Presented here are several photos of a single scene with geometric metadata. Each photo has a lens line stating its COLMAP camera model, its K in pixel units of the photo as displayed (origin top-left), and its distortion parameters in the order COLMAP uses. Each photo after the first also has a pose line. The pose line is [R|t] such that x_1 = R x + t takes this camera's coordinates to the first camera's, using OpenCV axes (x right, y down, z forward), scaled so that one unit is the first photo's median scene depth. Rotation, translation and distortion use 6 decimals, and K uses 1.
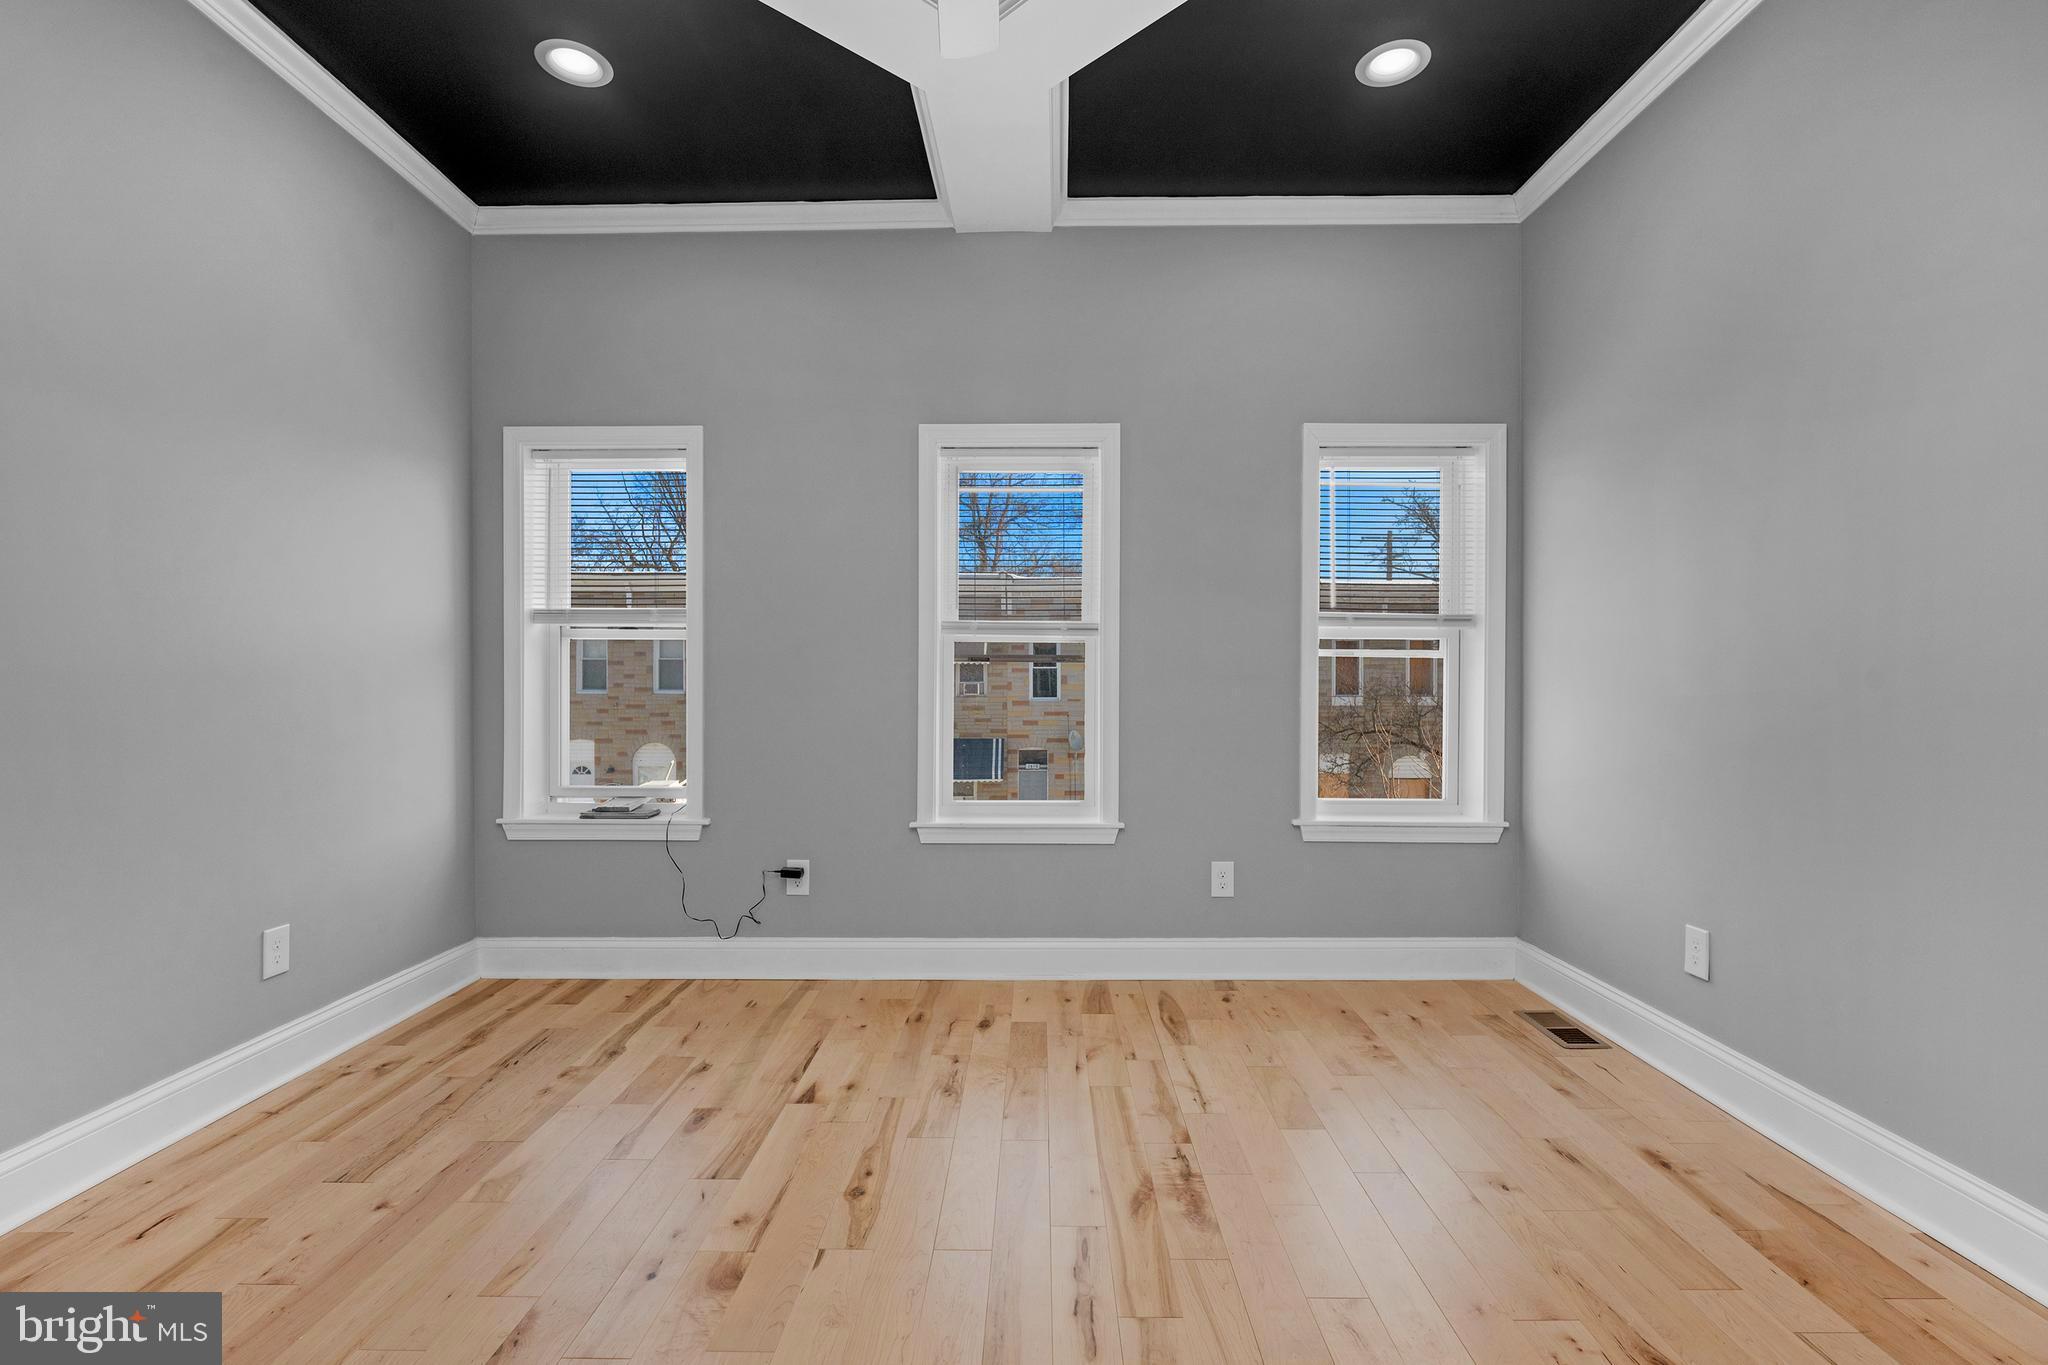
lens RADIAL K [[901.9, 0, 1022.3], [0, 901.9, 684.4], [0, 0, 1]] dist [-0.003898, 0.001025]
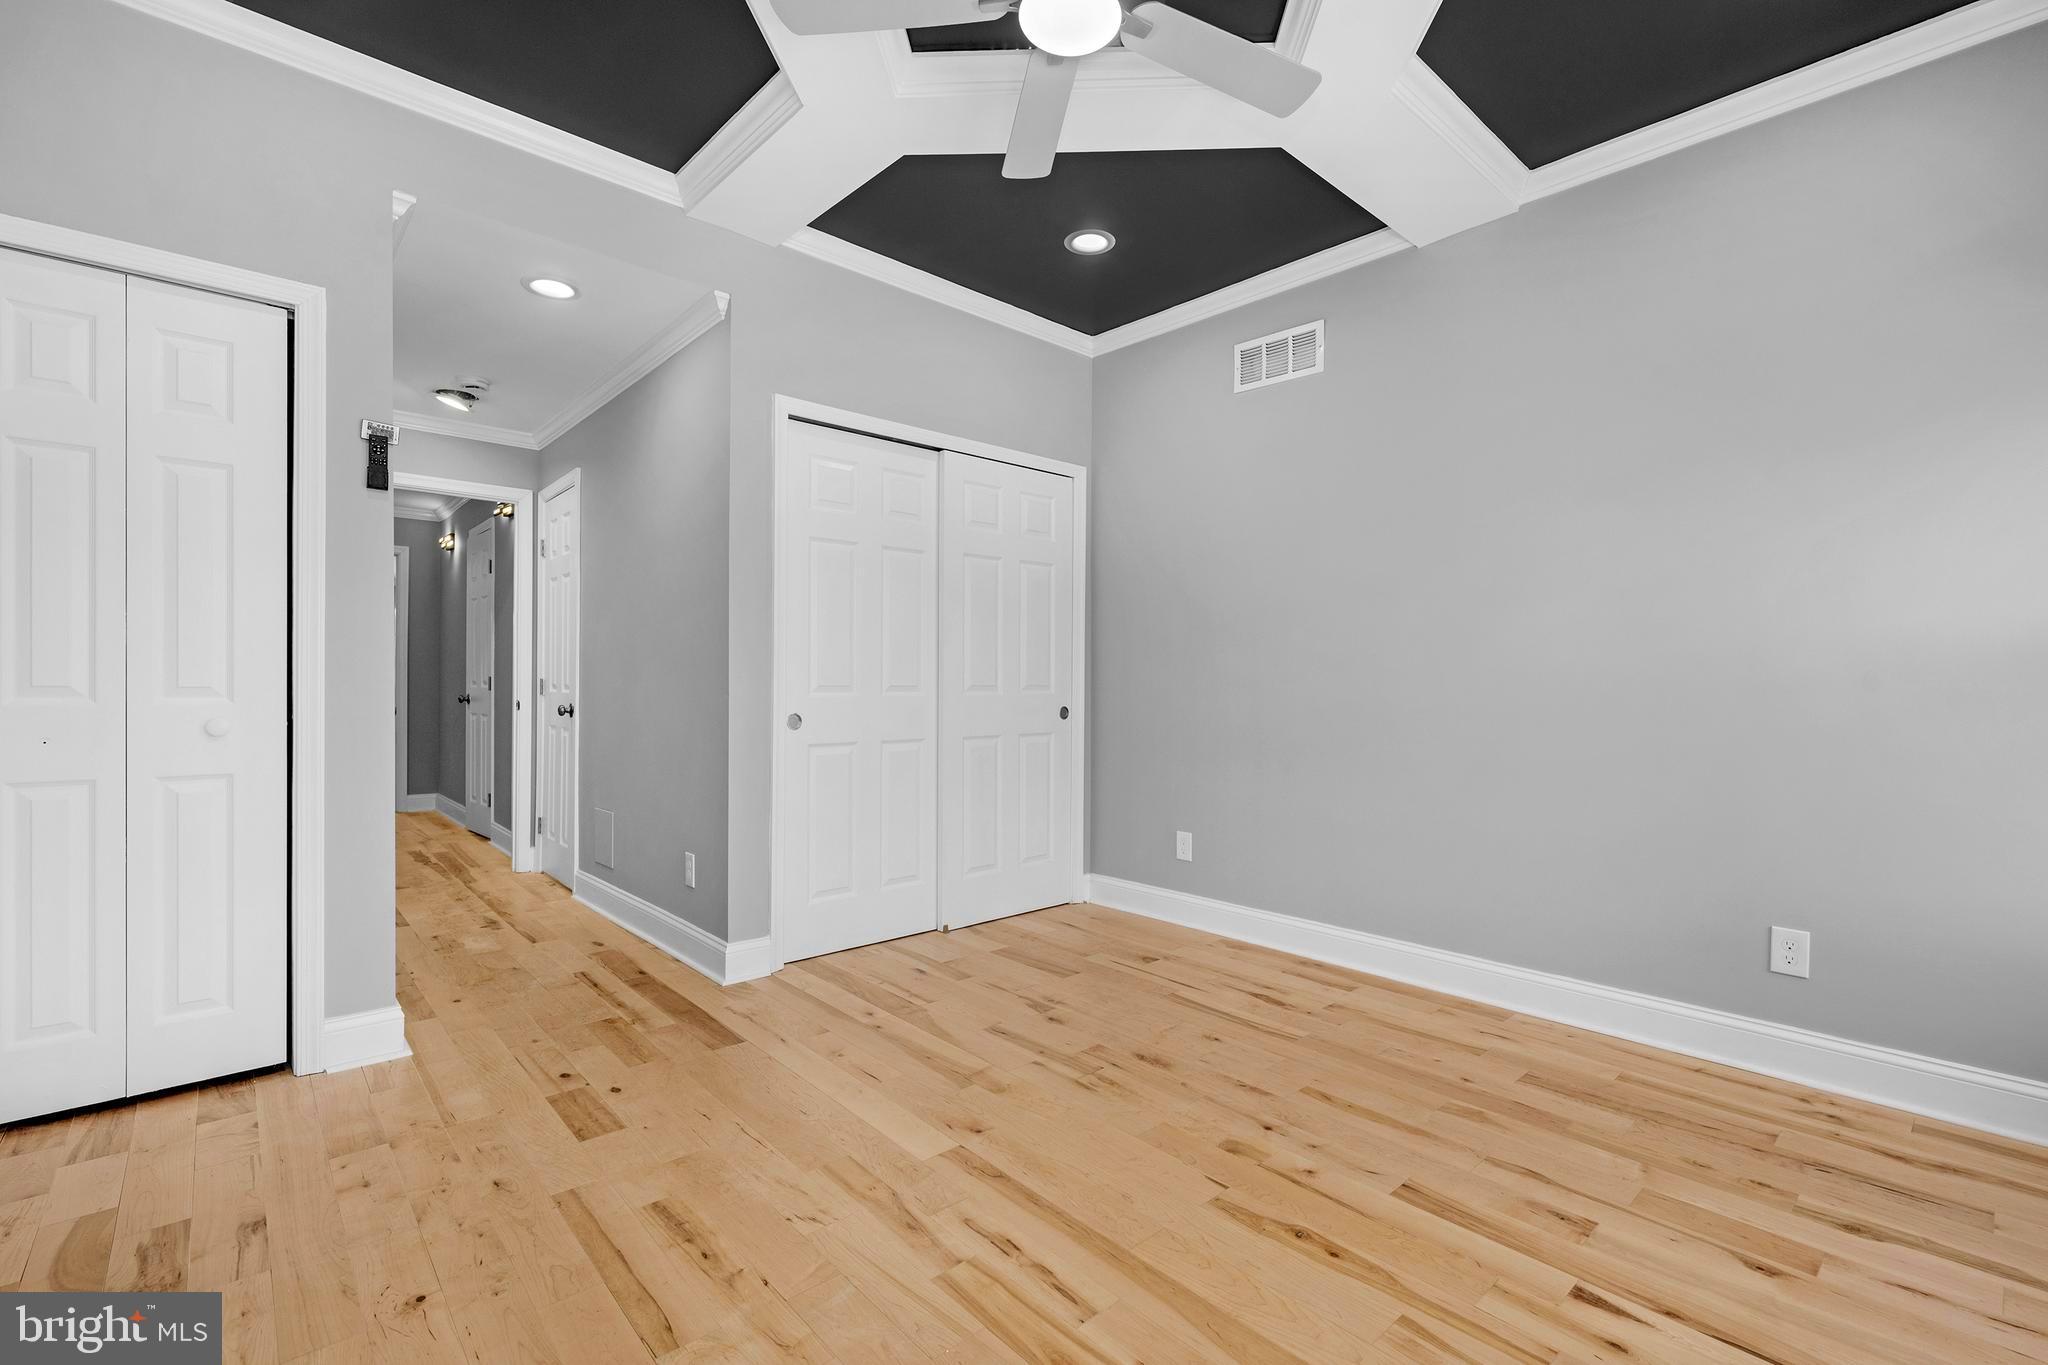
lens RADIAL K [[901.9, 0, 1051.9], [0, 901.9, 688.1], [0, 0, 1]] dist [-0.003898, 0.001025]
pose [[-0.709275, -0.004077, -0.704920, 0.425661], [-0.008946, 0.999955, 0.003218, -0.003448], [0.704875, 0.008588, -0.709279, 0.946530]]
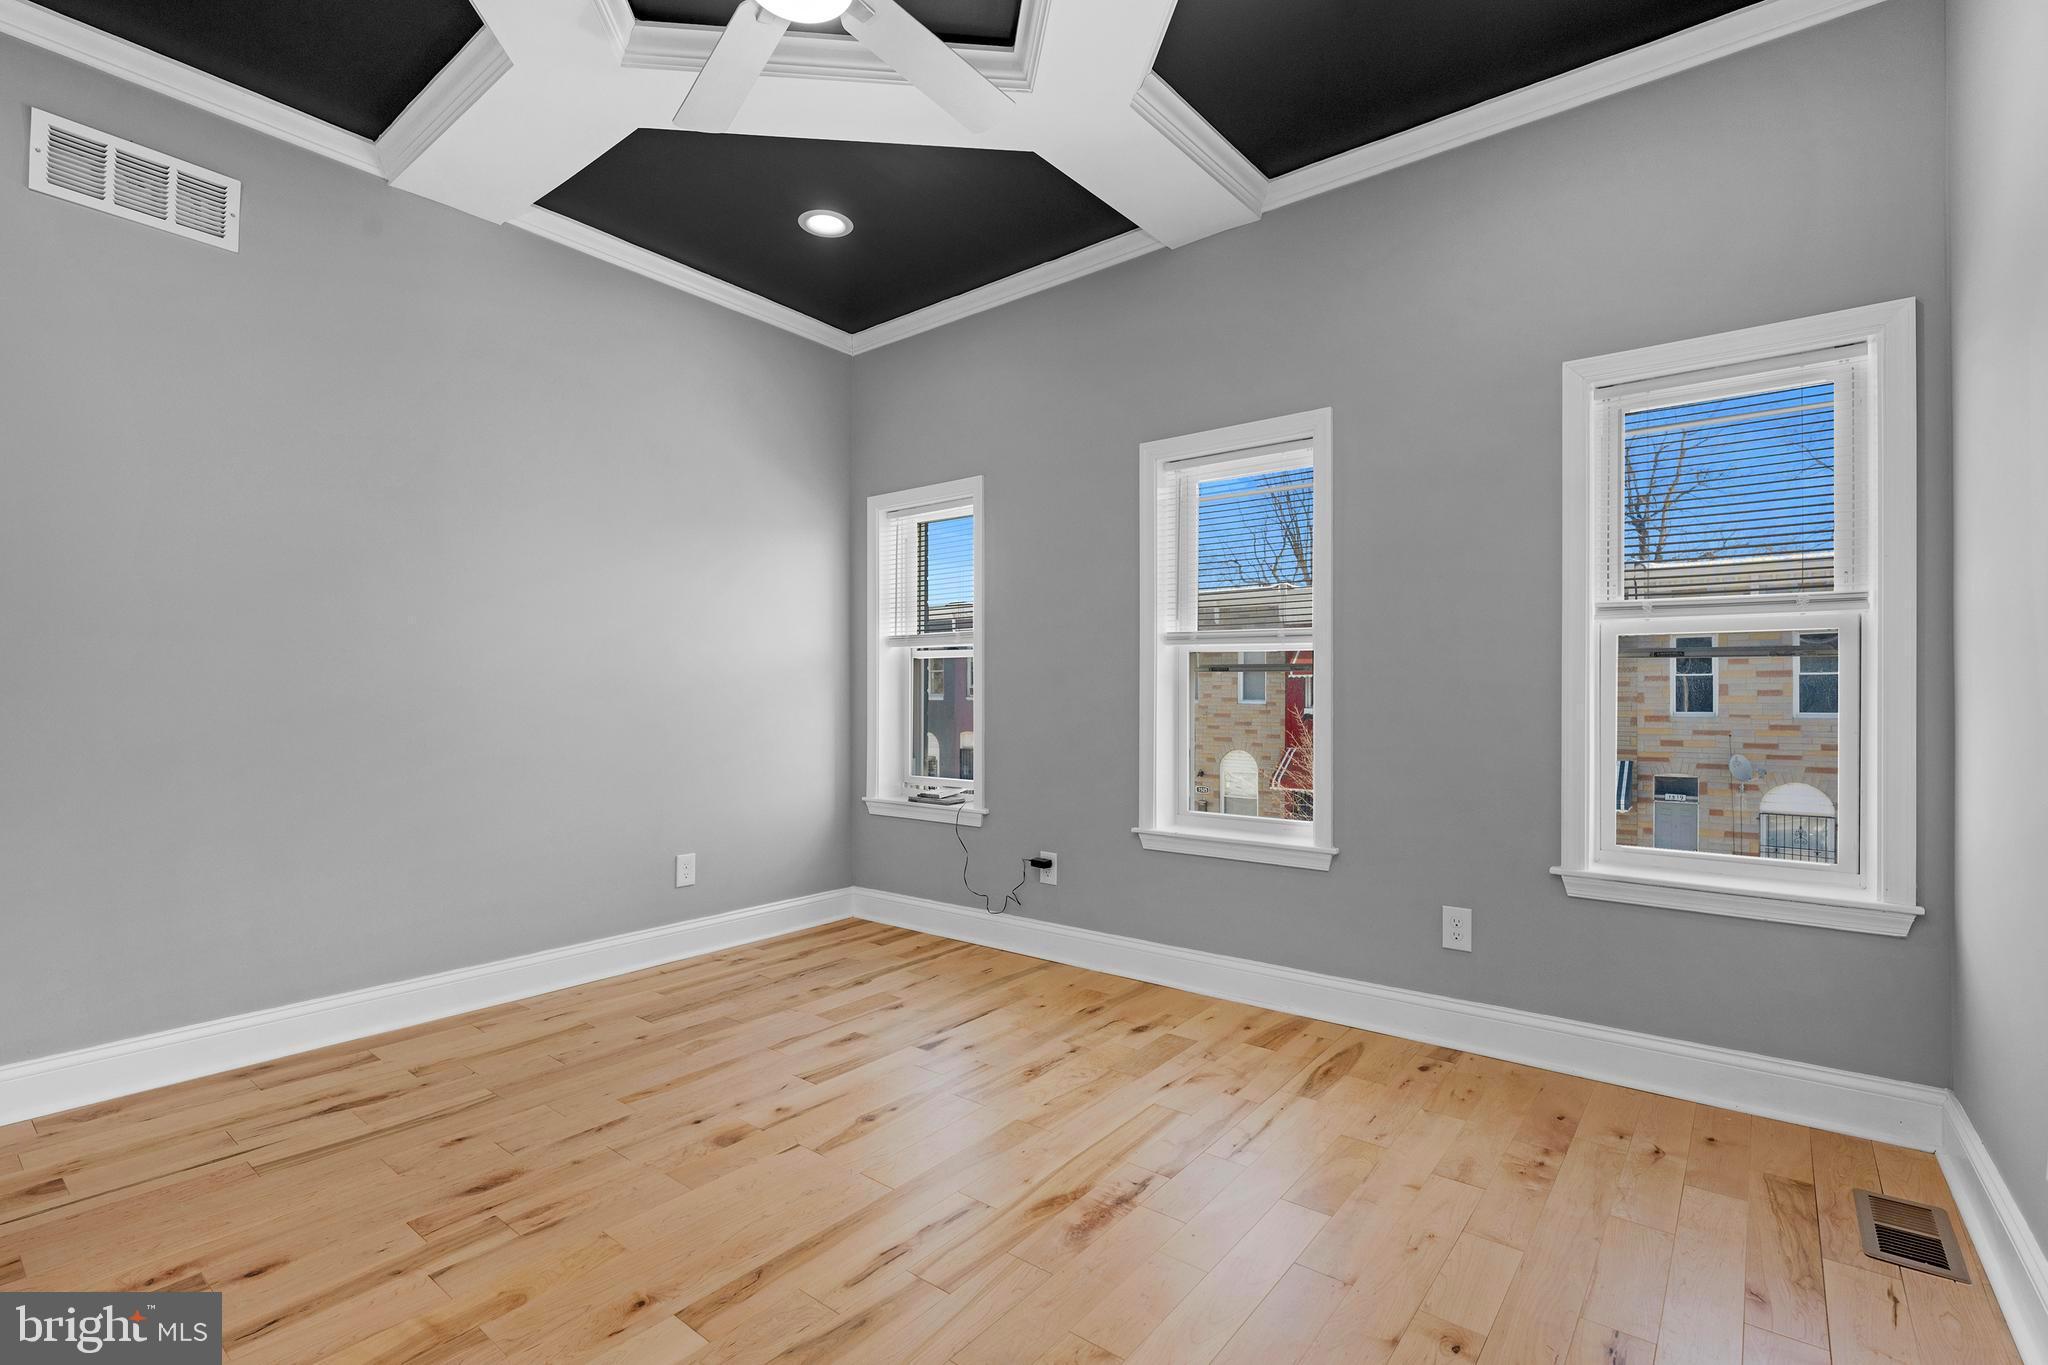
lens RADIAL K [[901.9, 0, 1027.6], [0, 901.9, 685.6], [0, 0, 1]] dist [-0.003898, 0.001025]
pose [[0.801828, -0.005238, -0.597532, 0.451266], [-0.001137, 0.999946, -0.010291, 0.000779], [0.597554, 0.008931, 0.801779, 0.103227]]
